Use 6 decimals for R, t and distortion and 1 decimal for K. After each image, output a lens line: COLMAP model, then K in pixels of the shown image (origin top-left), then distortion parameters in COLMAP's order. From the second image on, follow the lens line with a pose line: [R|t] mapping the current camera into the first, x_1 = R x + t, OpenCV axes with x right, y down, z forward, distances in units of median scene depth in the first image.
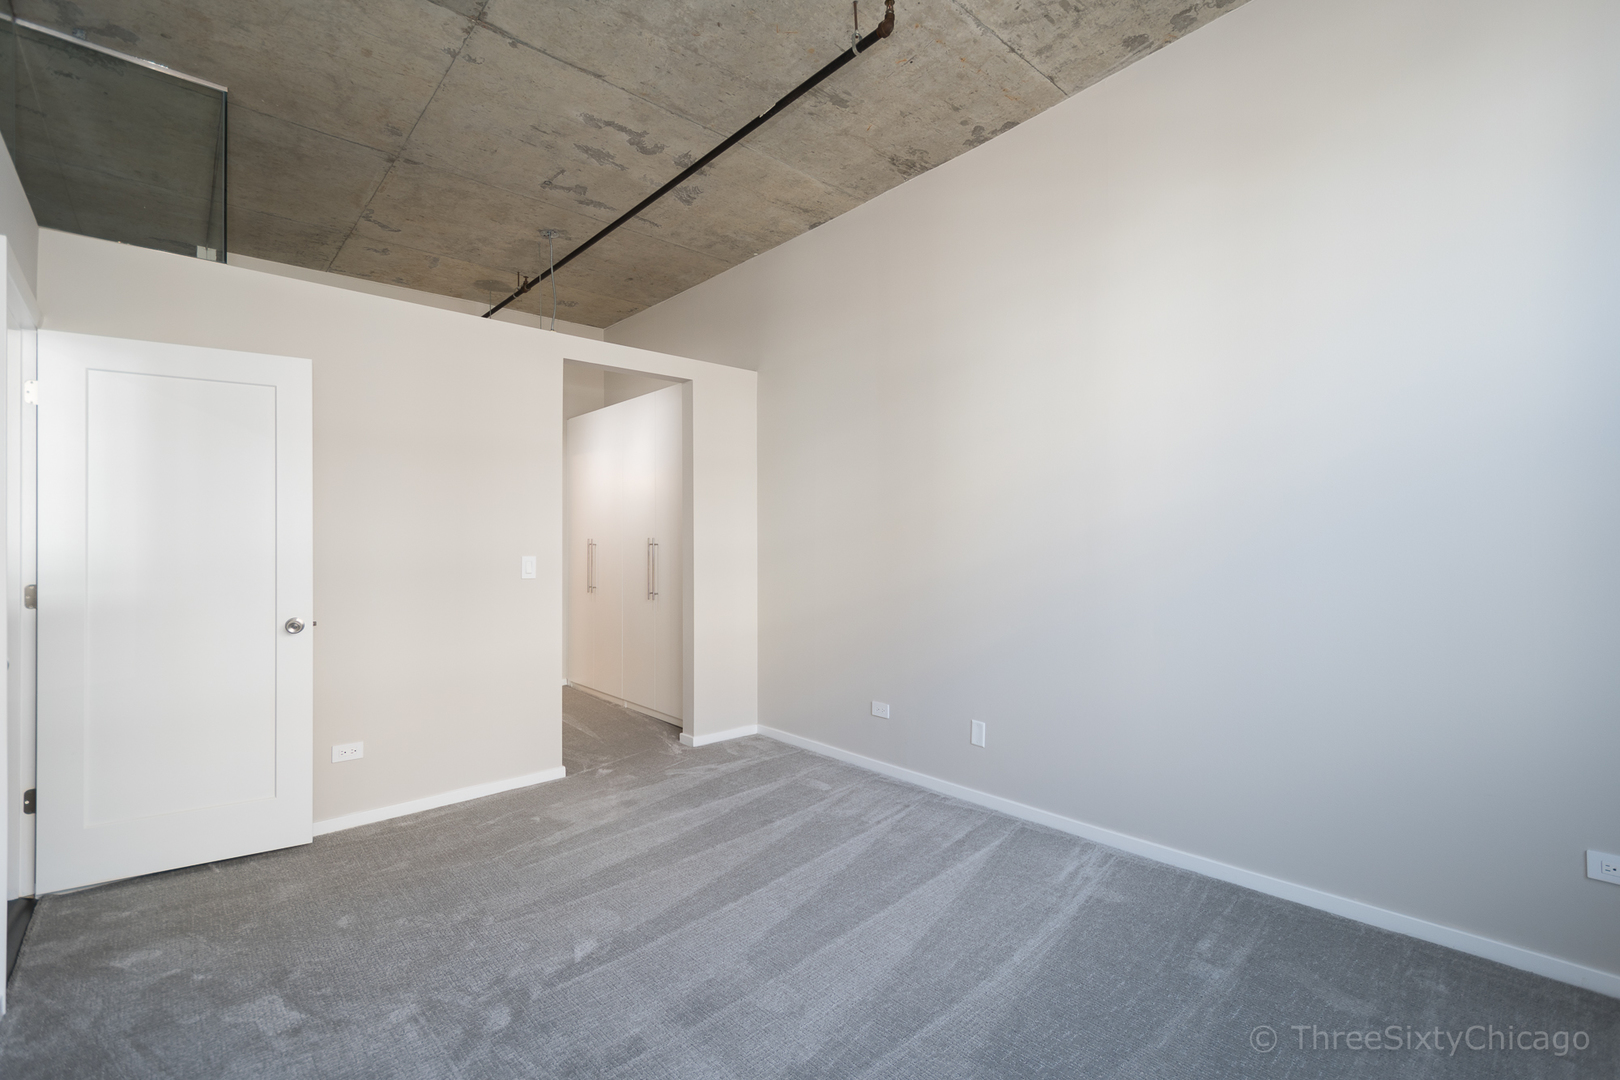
lens RADIAL K [[707.3, 0, 810.0], [0, 707.3, 540.0], [0, 0, 1]] dist [0.007545, -0.000031]
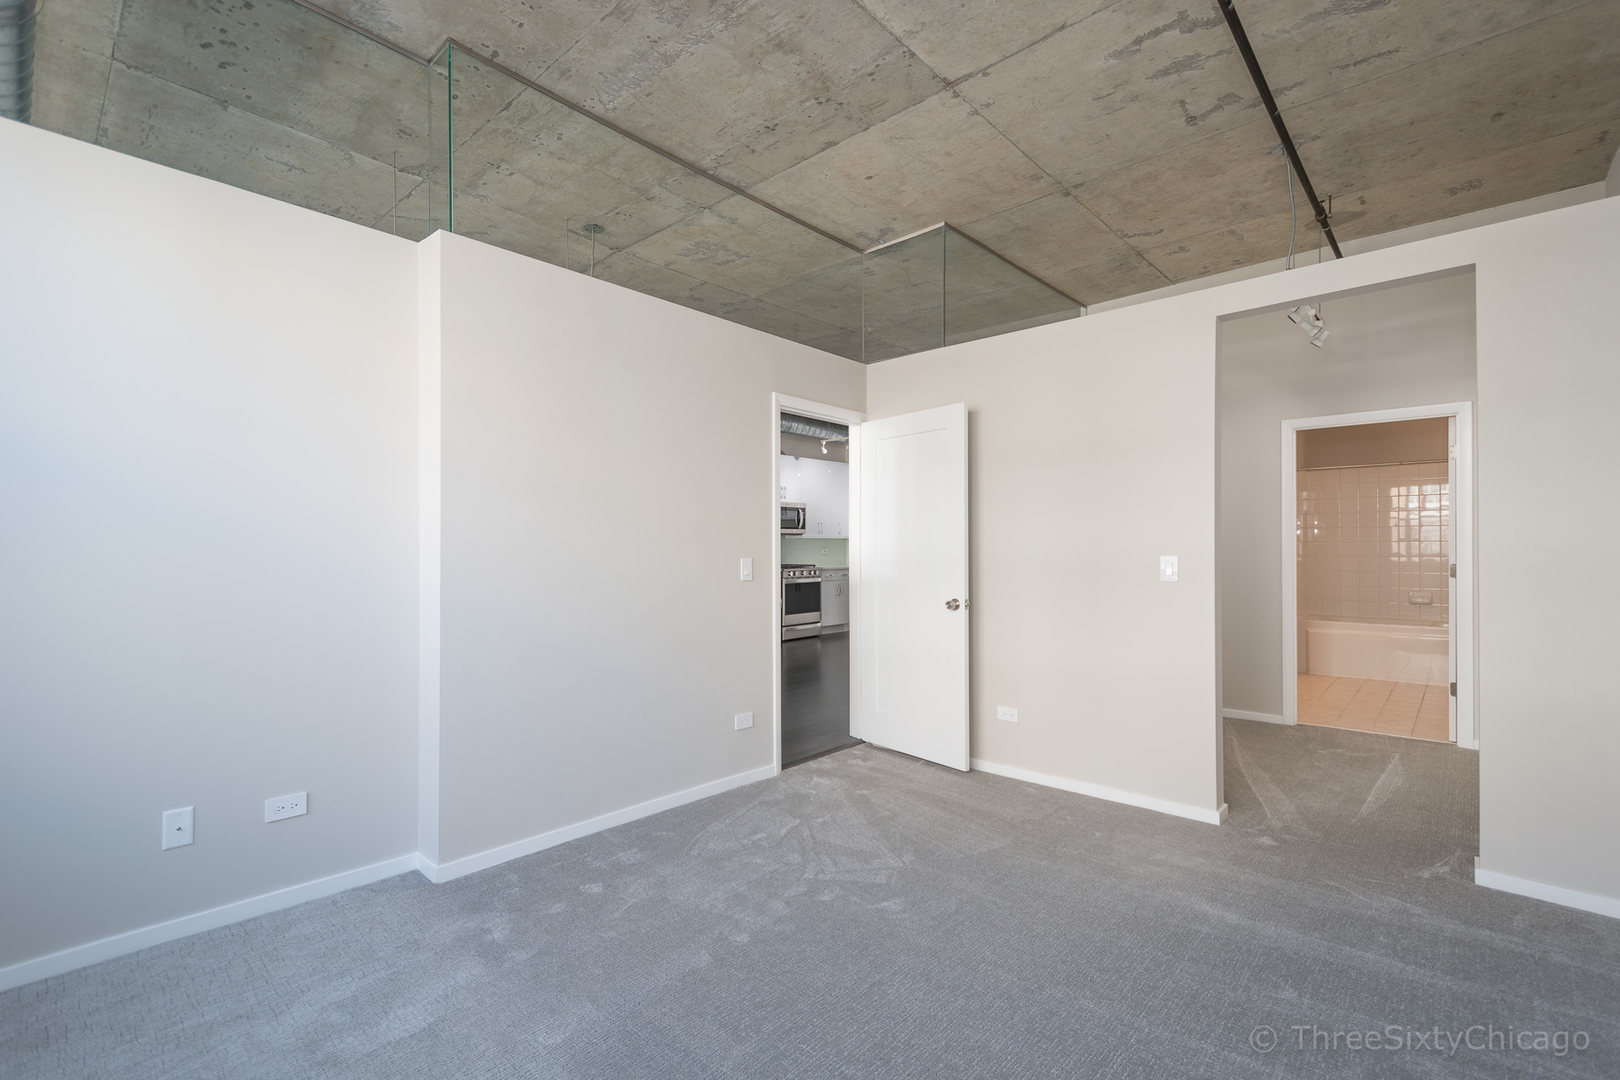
lens RADIAL K [[720.8, 0, 771.5], [0, 720.8, 543.6], [0, 0, 1]] dist [0.014353, -0.000222]
pose [[0.074994, -0.001040, -0.997183, 0.531069], [0.008330, 0.999965, -0.000417, 0.003706], [0.997149, -0.008276, 0.075000, 0.488679]]
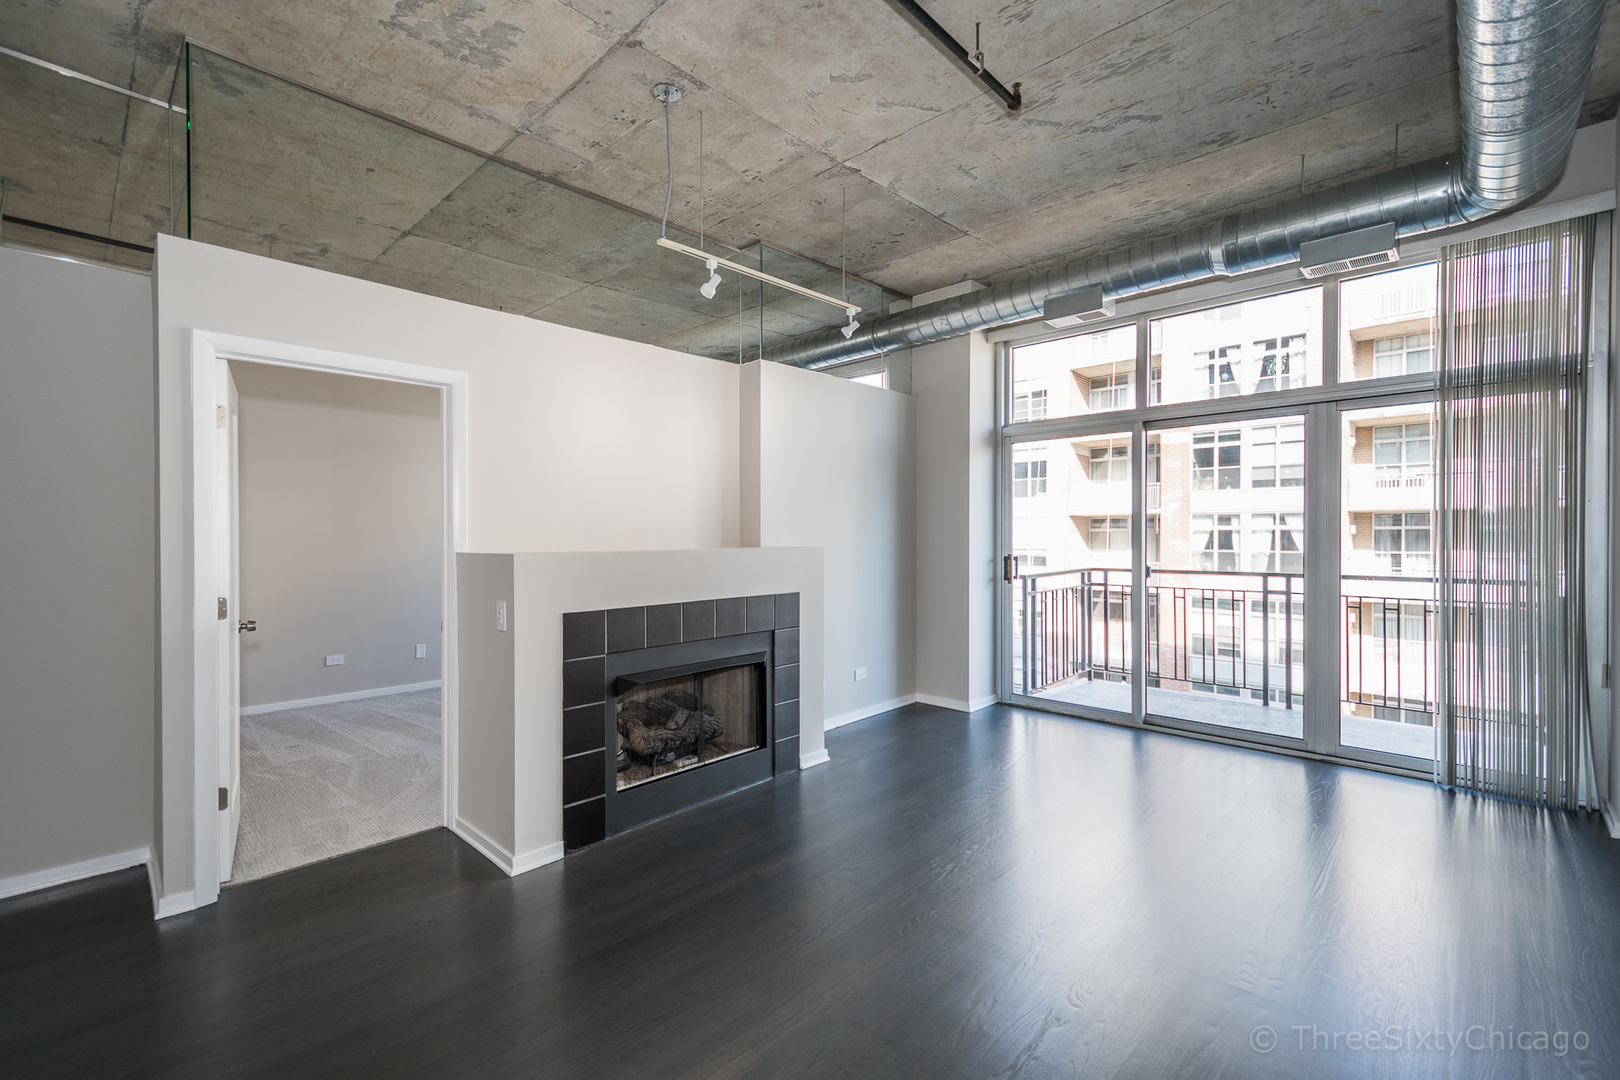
lens RADIAL K [[696.3, 0, 811.8], [0, 696.3, 536.6], [0, 0, 1]] dist [0.015178, -0.000387]
pose [[-0.086638, 0.001903, 0.996238, -1.700268], [-0.008077, 0.999964, -0.002613, -0.021880], [-0.996207, -0.008273, -0.086619, 0.159216]]
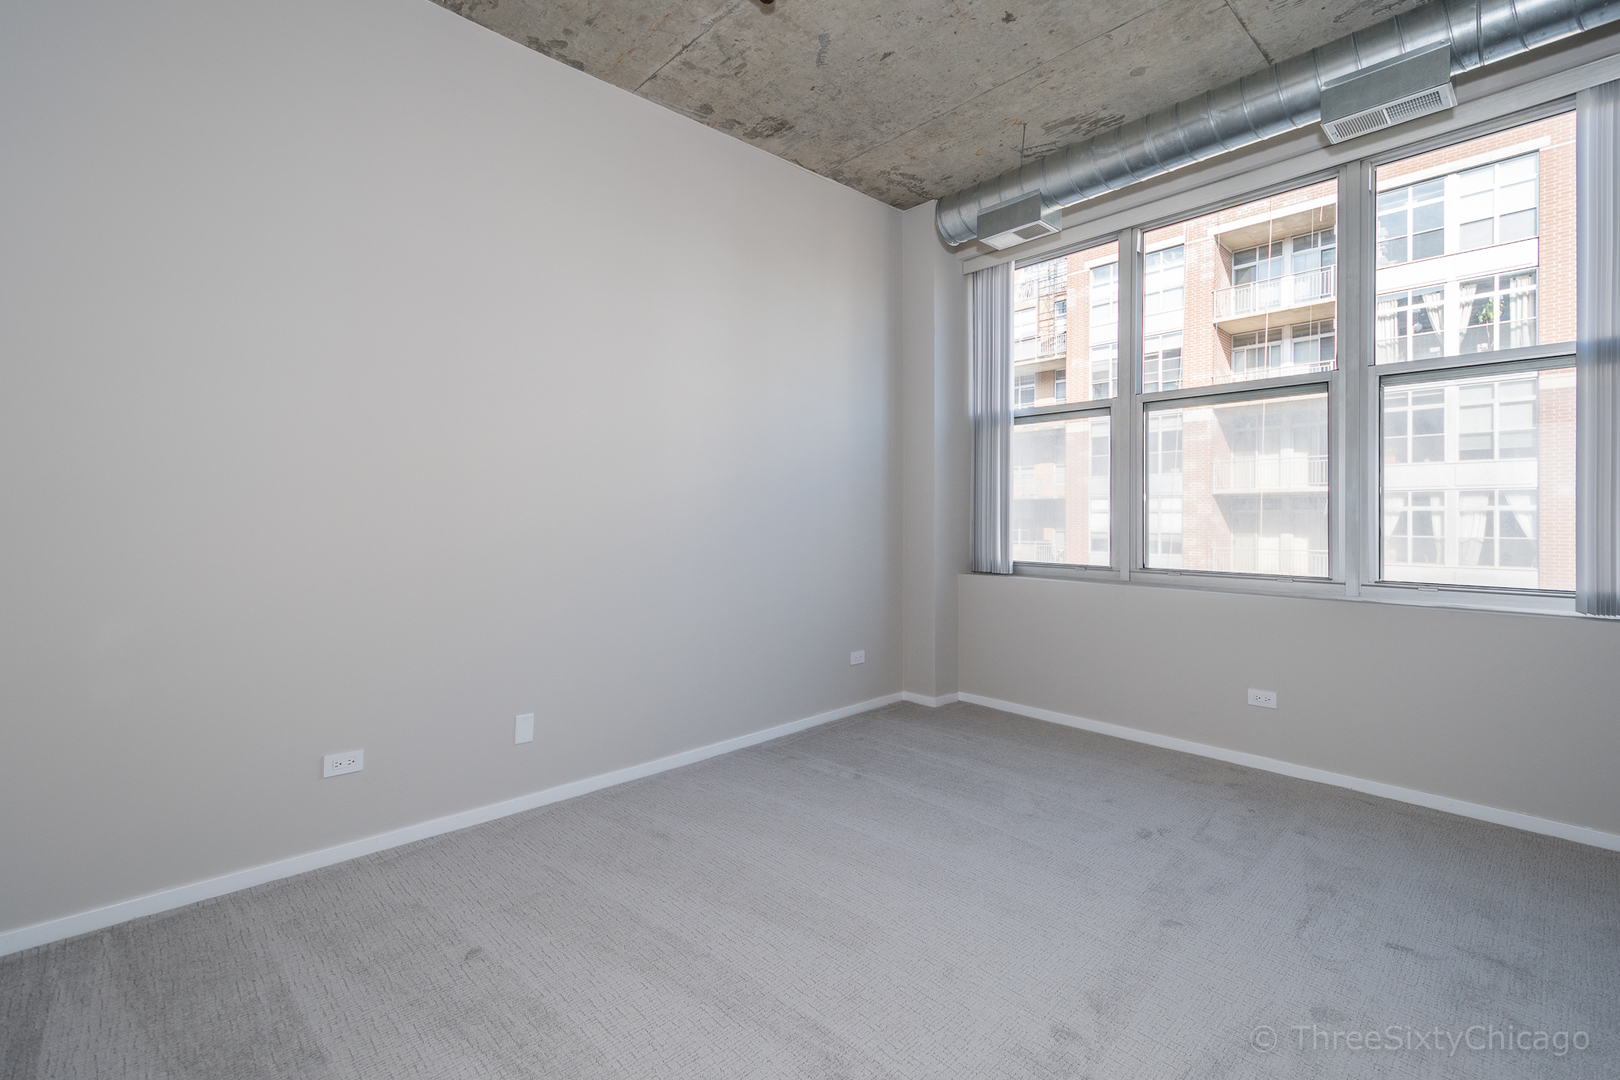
lens RADIAL K [[714.7, 0, 814.1], [0, 714.7, 514.3], [0, 0, 1]] dist [0.001424, 0.000012]
pose [[-0.020086, 0.009326, 0.999755, -0.687954], [-0.013583, 0.999862, -0.009600, 0.019686], [-0.999706, -0.013772, -0.019956, 0.675183]]
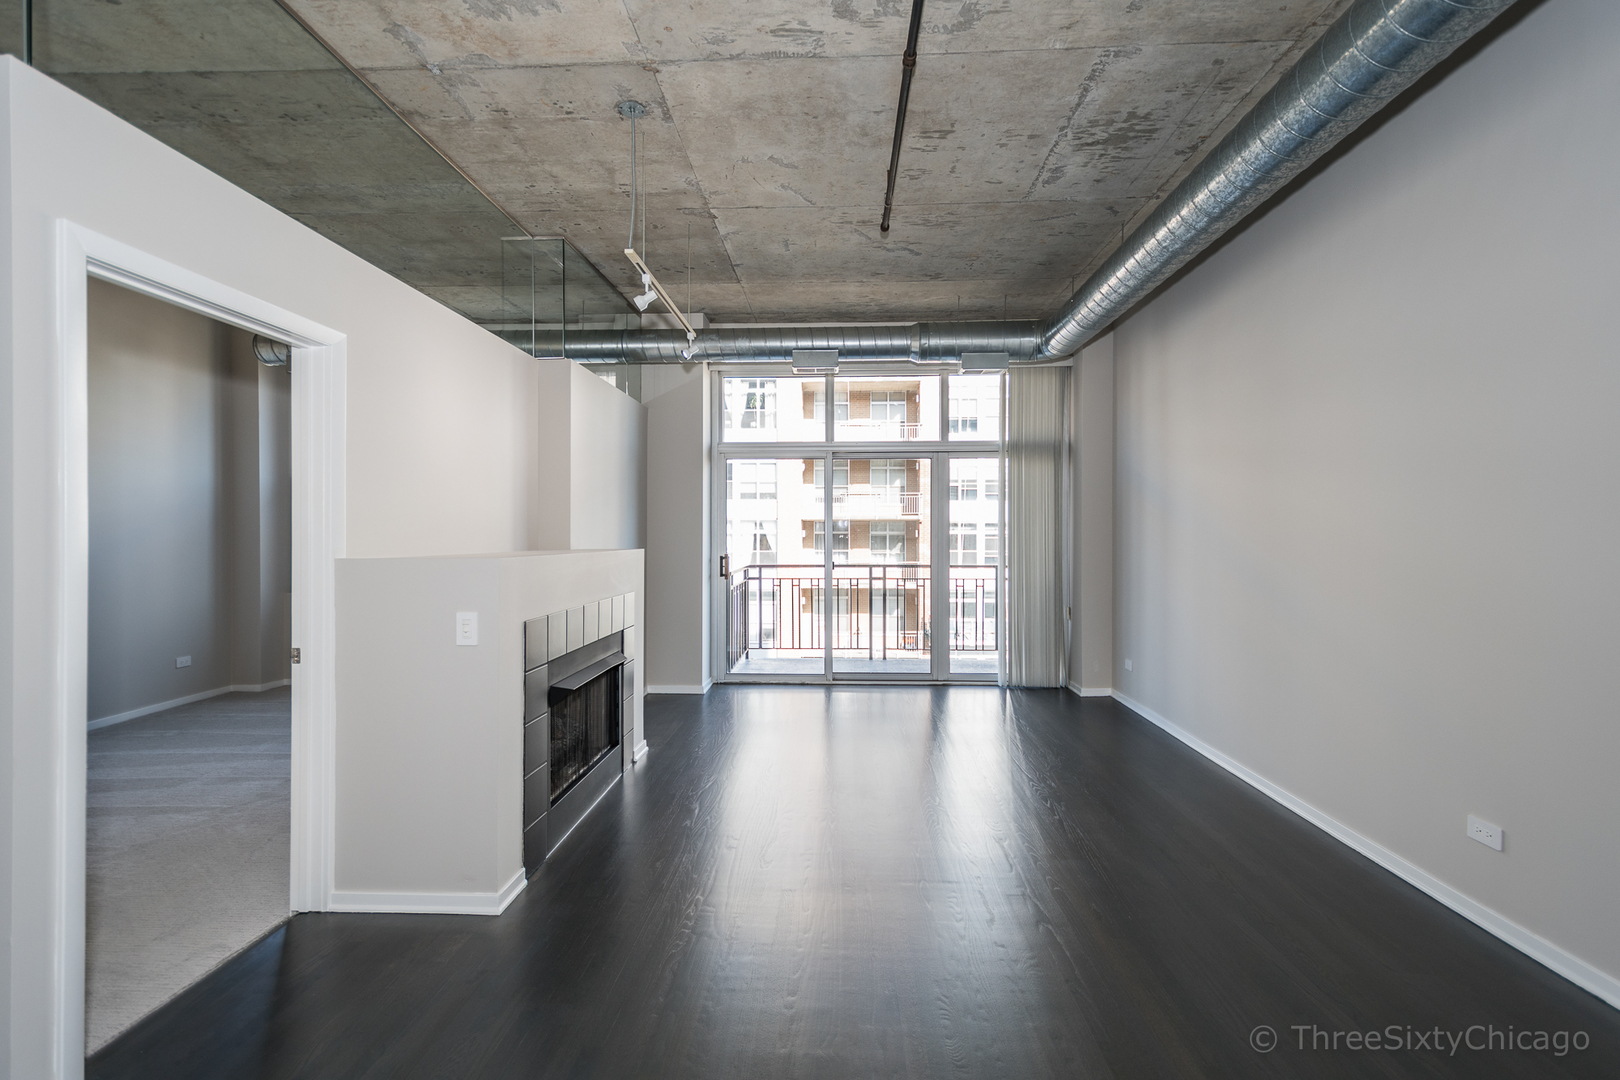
lens RADIAL K [[696.3, 0, 811.8], [0, 696.3, 536.6], [0, 0, 1]] dist [0.015178, -0.000387]
pose [[-0.718081, 0.005424, 0.695939, -1.607474], [-0.003444, 0.999930, -0.011346, -0.015743], [-0.695951, -0.010544, -0.718012, 0.750022]]
